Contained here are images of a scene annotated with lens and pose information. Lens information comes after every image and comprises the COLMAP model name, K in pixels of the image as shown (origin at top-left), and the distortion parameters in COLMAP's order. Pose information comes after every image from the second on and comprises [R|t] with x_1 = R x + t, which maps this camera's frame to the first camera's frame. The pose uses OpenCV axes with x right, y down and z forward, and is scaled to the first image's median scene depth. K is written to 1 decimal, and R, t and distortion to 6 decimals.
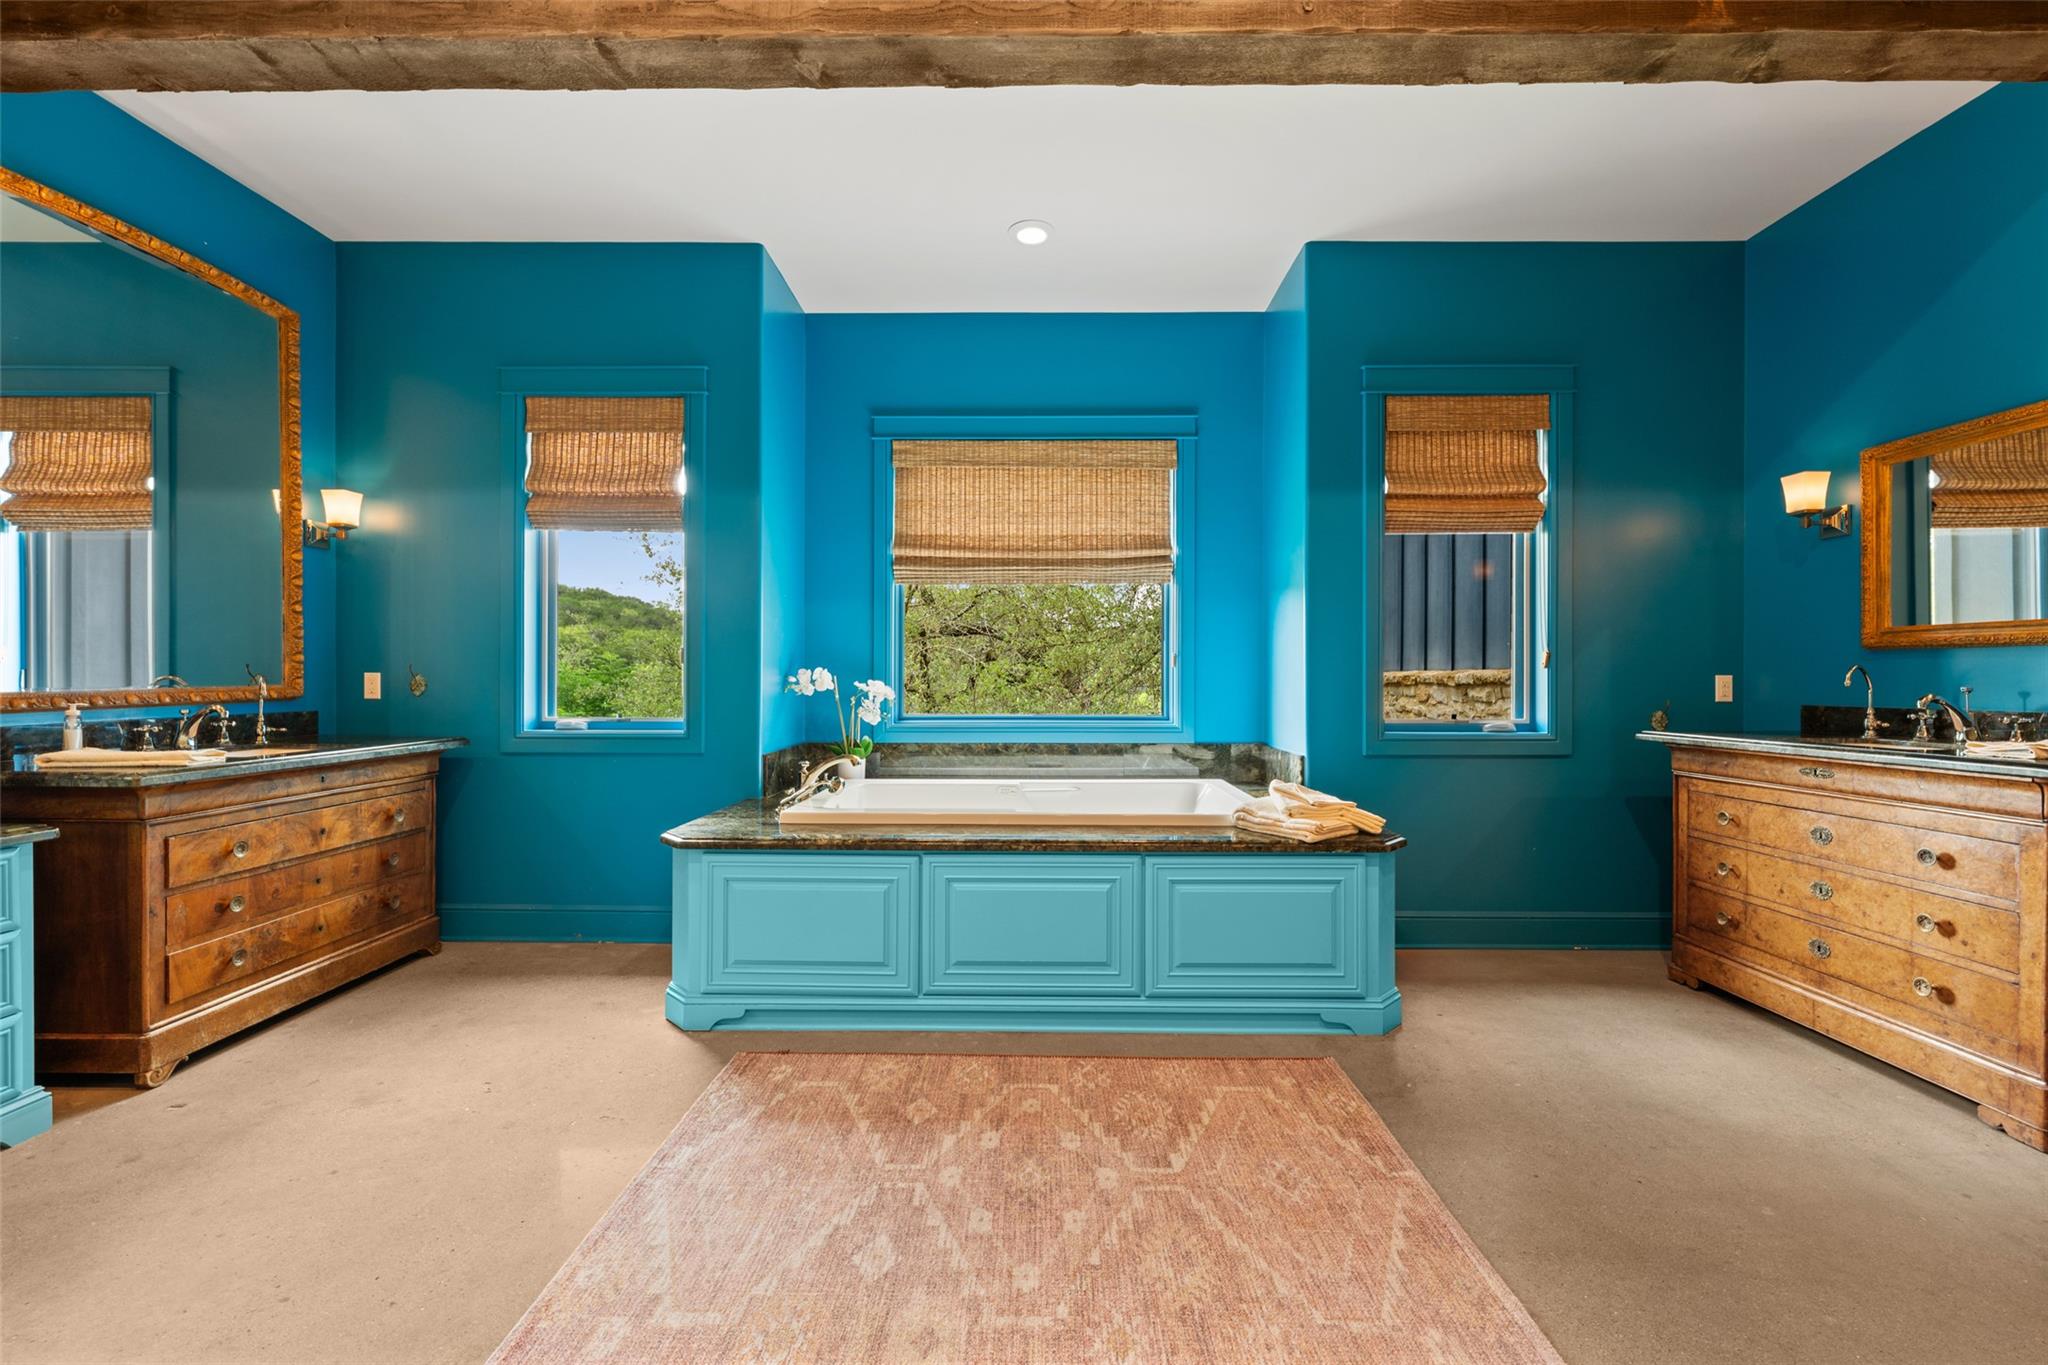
lens RADIAL K [[816.9, 0, 1031.1], [0, 816.9, 680.4], [0, 0, 1]] dist [-0.008692, 0.000530]
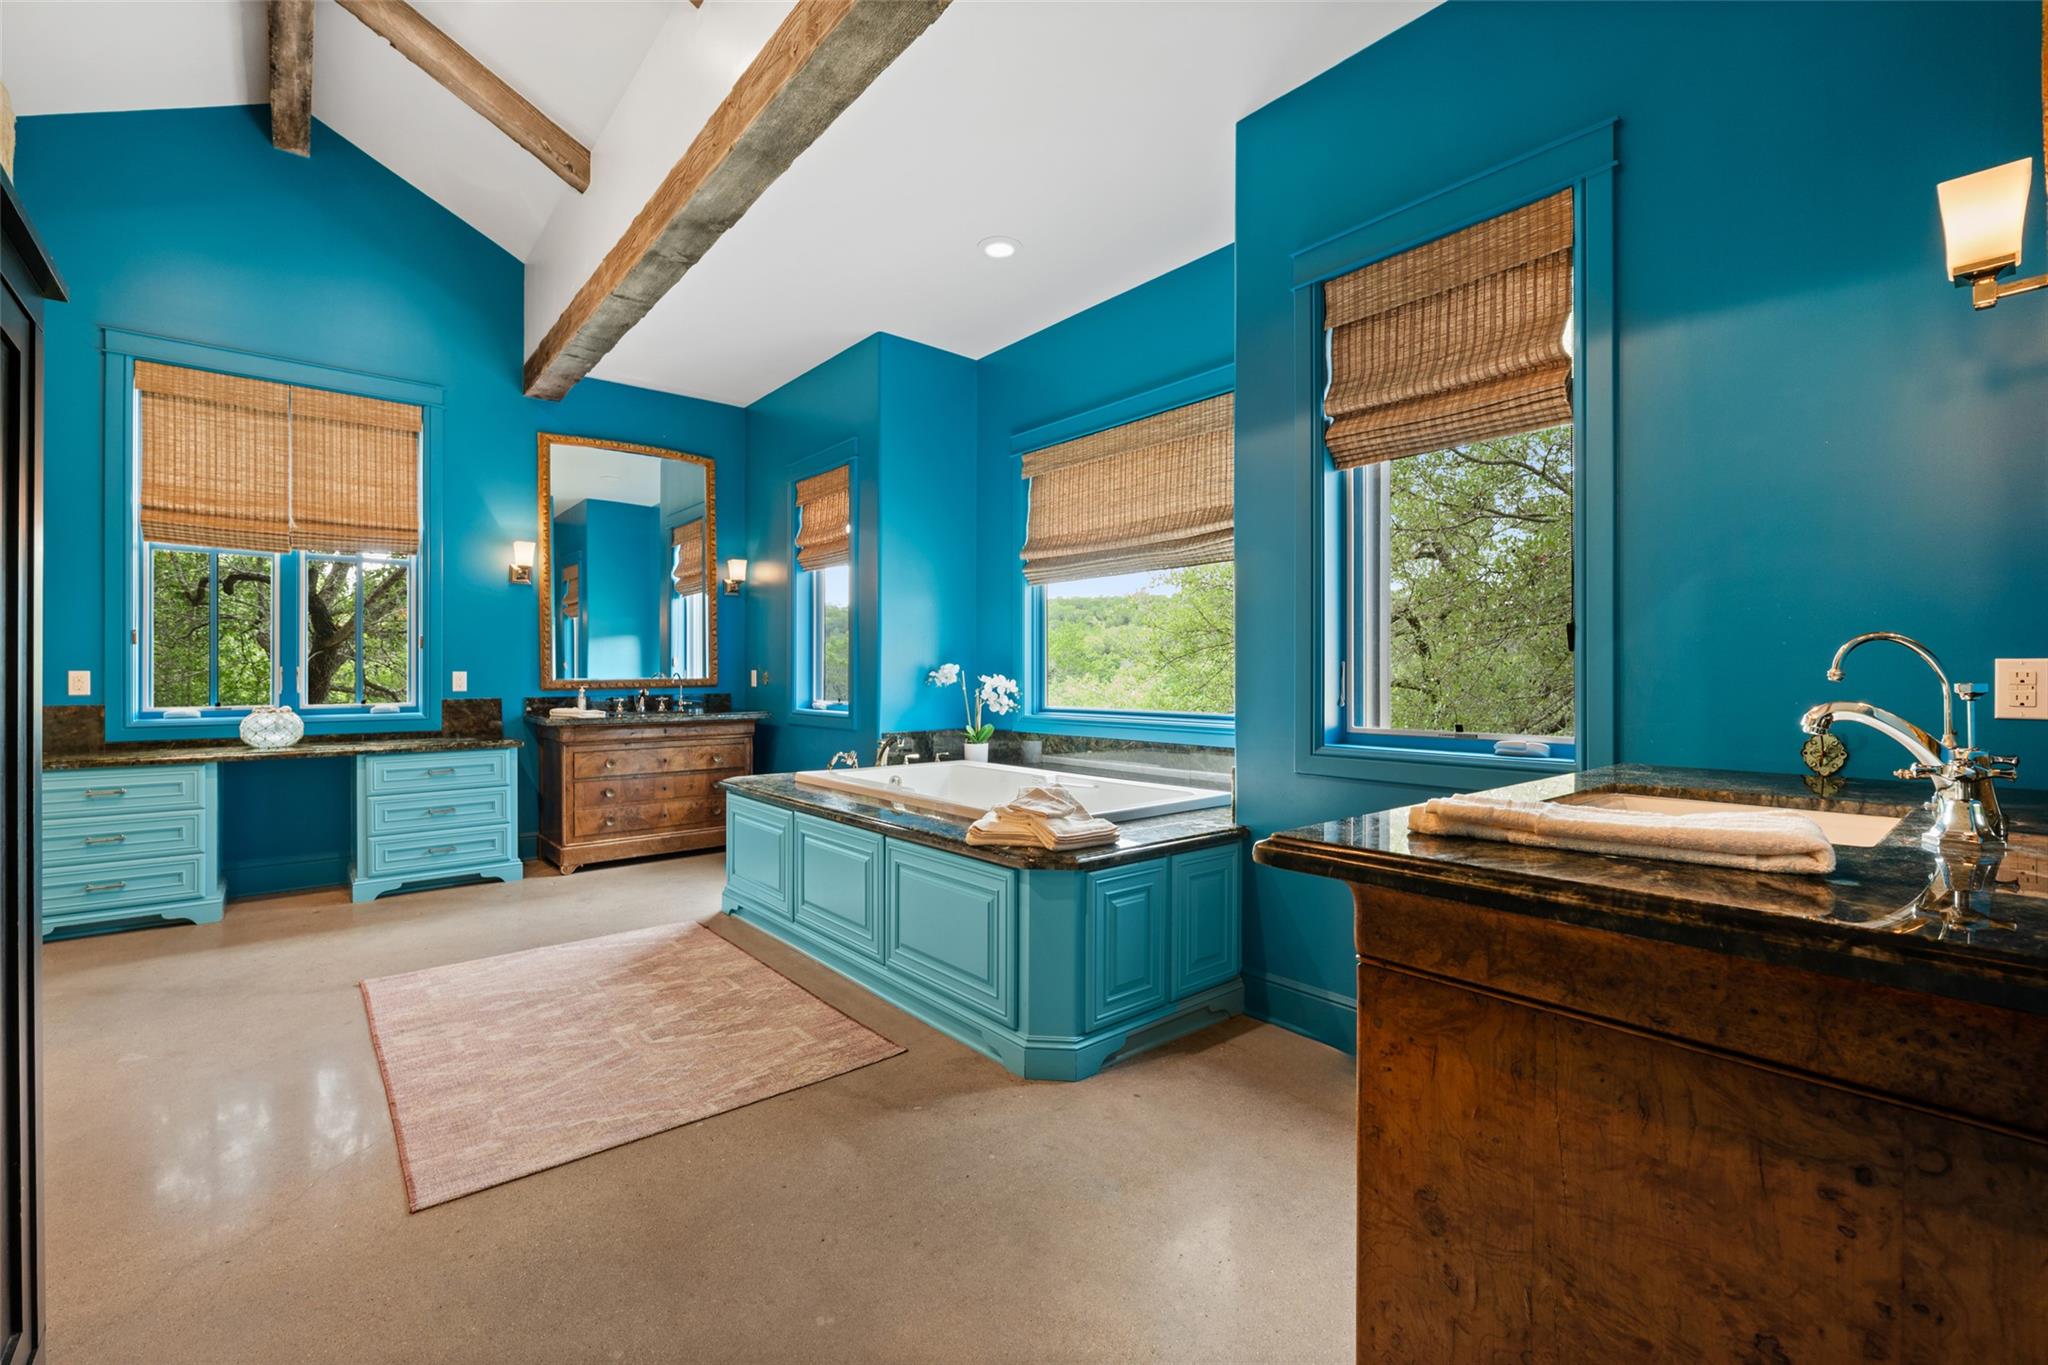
lens RADIAL K [[879.6, 0, 1024.0], [0, 879.6, 682.5], [0, 0, 1]] dist [0.001849, 0.000182]
pose [[0.651450, 0.002822, -0.758686, 1.009821], [0.000463, 0.999991, 0.004118, 0.008069], [0.758691, -0.003034, 0.651443, 0.324074]]
